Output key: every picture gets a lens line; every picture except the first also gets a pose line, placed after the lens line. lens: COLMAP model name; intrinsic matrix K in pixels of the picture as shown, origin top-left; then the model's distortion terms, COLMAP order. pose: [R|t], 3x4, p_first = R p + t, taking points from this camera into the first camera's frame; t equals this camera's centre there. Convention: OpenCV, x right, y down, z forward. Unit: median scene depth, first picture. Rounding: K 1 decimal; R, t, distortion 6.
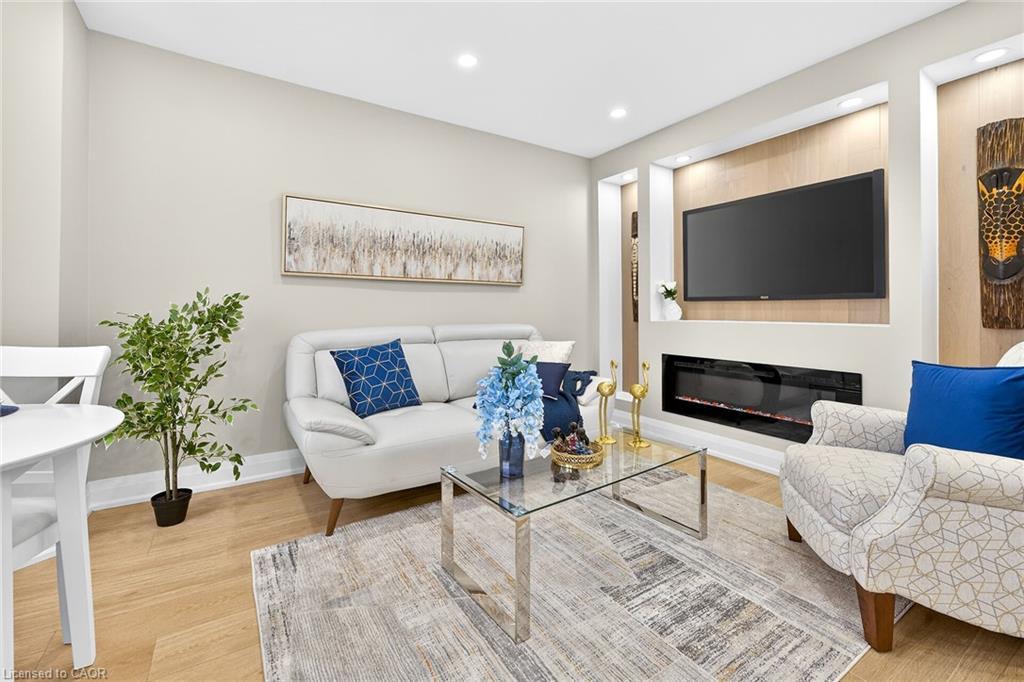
lens RADIAL K [[432.6, 0, 489.0], [0, 432.6, 308.6], [0, 0, 1]] dist [-0.008669, 0.004548]
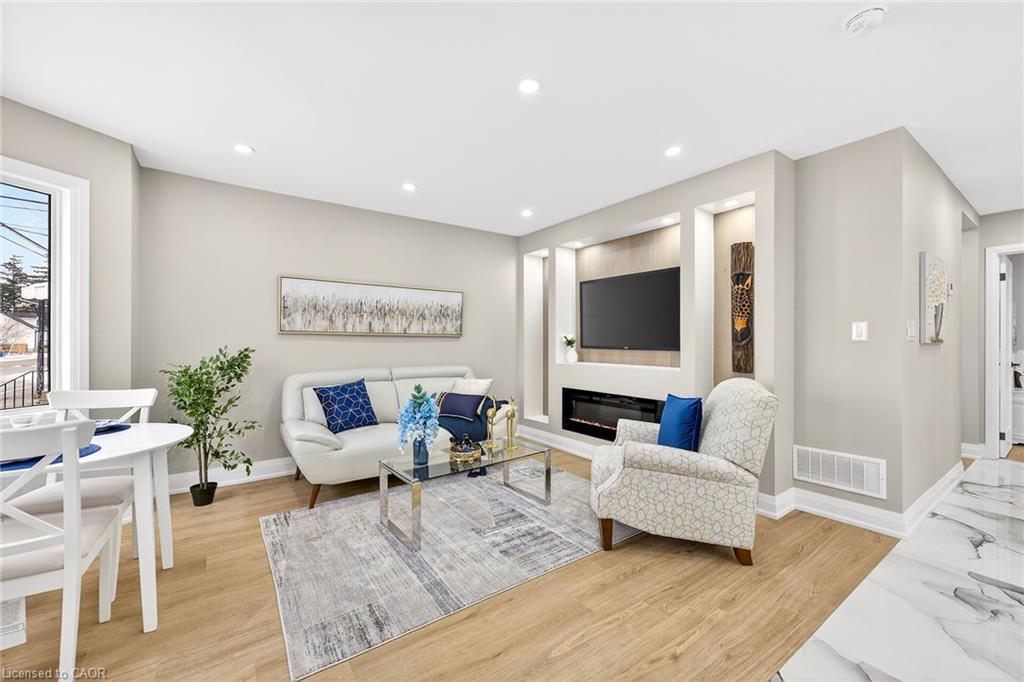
lens RADIAL K [[411.5, 0, 497.5], [0, 411.5, 342.7], [0, 0, 1]] dist [-0.008019, 0.004043]
pose [[0.998967, 0.000044, 0.045442, 0.202386], [-0.000504, 0.999949, 0.010101, -0.073045], [-0.045439, -0.010113, 0.998916, -0.434206]]
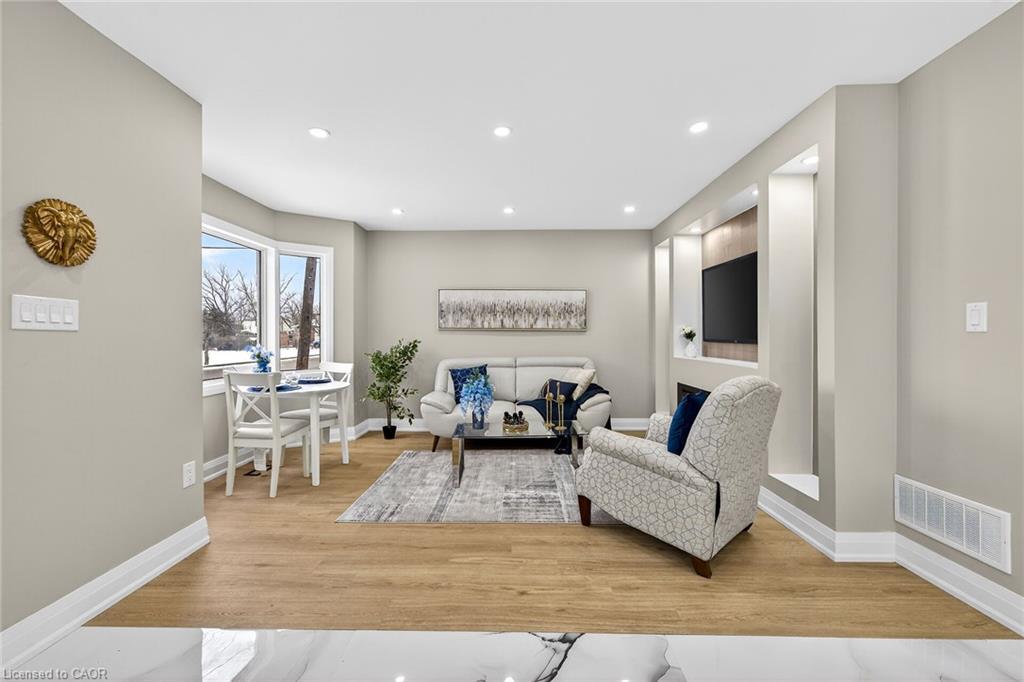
lens RADIAL K [[411.5, 0, 494.2], [0, 411.5, 336.4], [0, 0, 1]] dist [-0.008019, 0.004043]
pose [[0.821465, -0.002917, -0.570251, 0.961072], [0.007859, 0.999950, 0.006207, -0.068316], [0.570204, -0.009581, 0.821447, -0.484002]]
